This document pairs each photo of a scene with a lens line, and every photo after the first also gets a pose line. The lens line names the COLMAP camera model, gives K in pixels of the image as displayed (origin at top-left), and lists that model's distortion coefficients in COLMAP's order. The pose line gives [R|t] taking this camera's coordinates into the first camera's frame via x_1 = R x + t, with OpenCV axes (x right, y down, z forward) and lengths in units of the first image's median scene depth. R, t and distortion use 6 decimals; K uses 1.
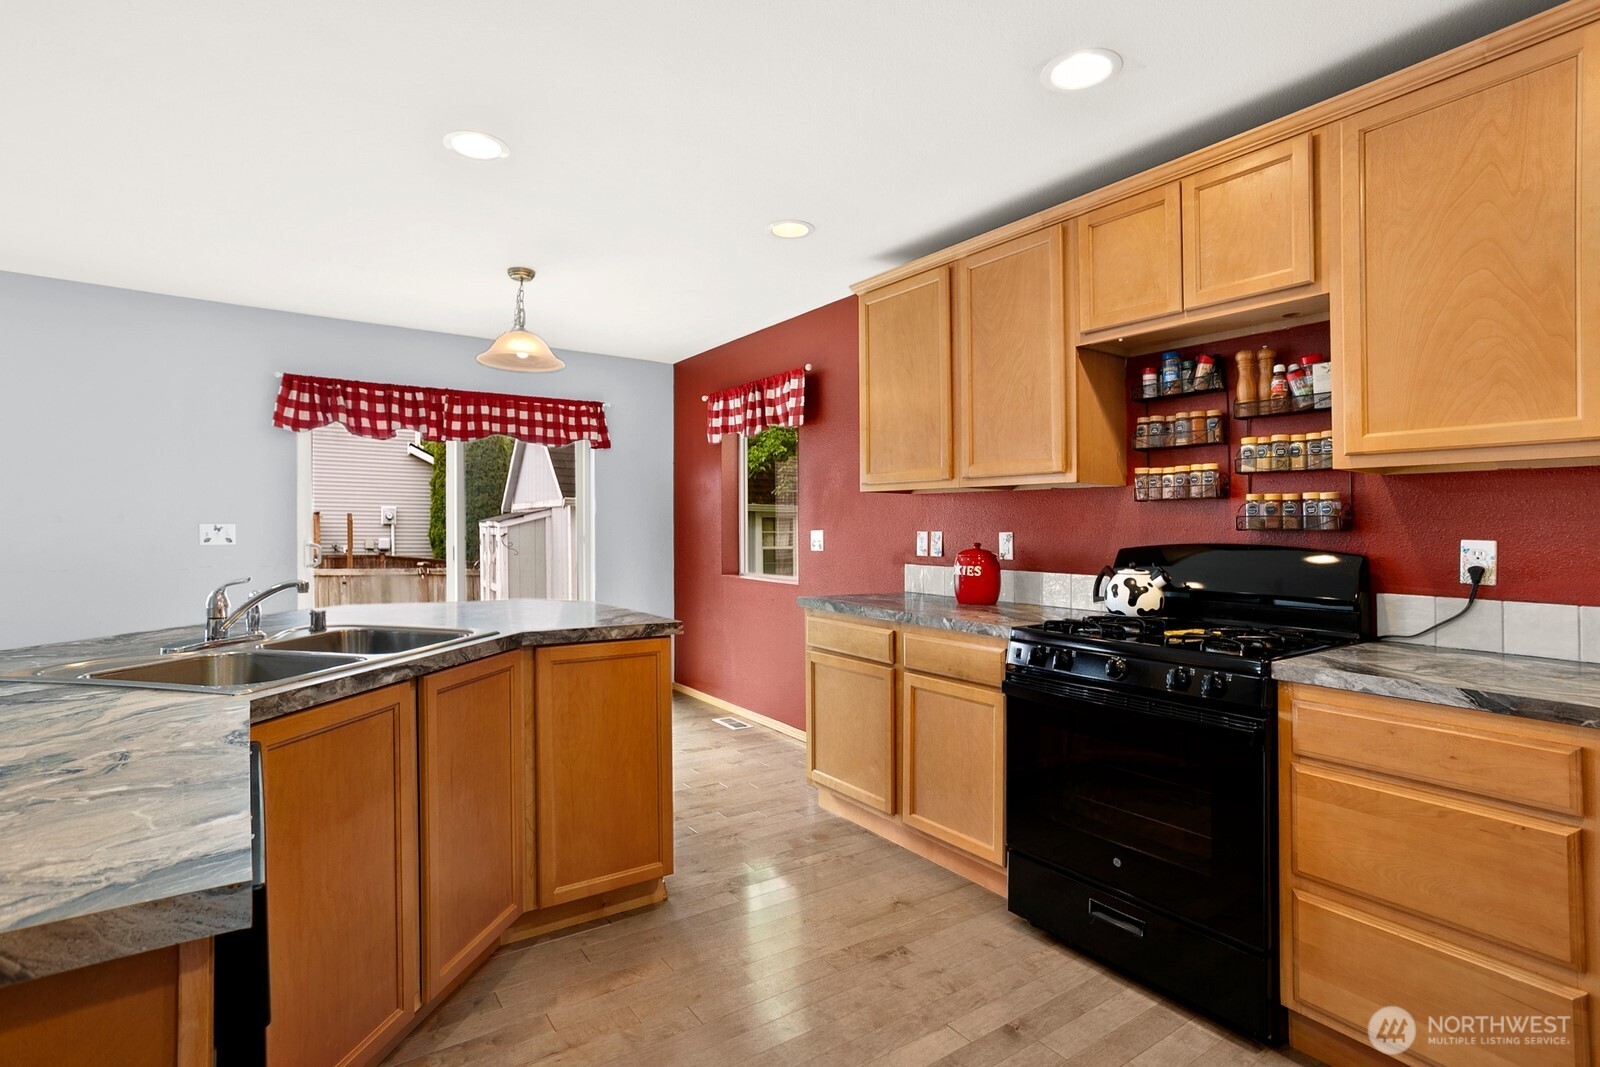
lens RADIAL K [[781.8, 0, 802.0], [0, 781.8, 527.4], [0, 0, 1]] dist [-0.020295, 0.000489]
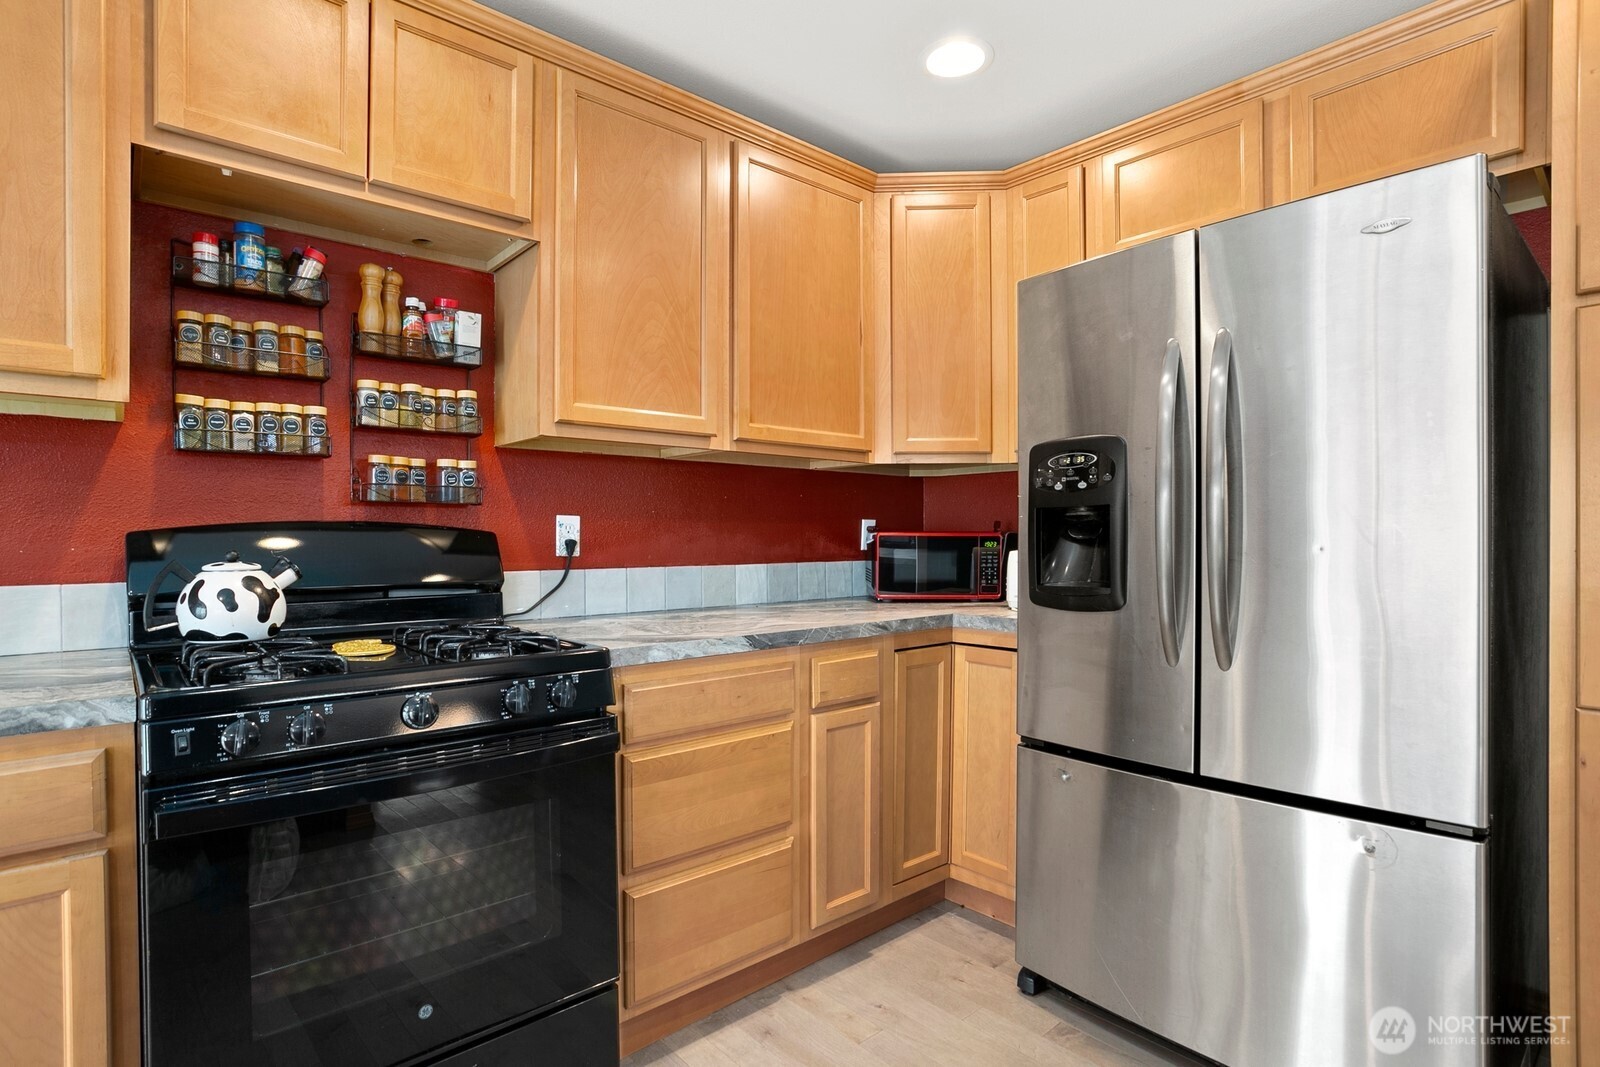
lens RADIAL K [[781.8, 0, 803.2], [0, 781.8, 534.1], [0, 0, 1]] dist [-0.020295, 0.000489]
pose [[-0.079759, -0.010094, 0.996763, -0.227961], [-0.000645, 0.999949, 0.010074, 0.028073], [-0.996814, 0.000161, -0.079762, 0.675981]]
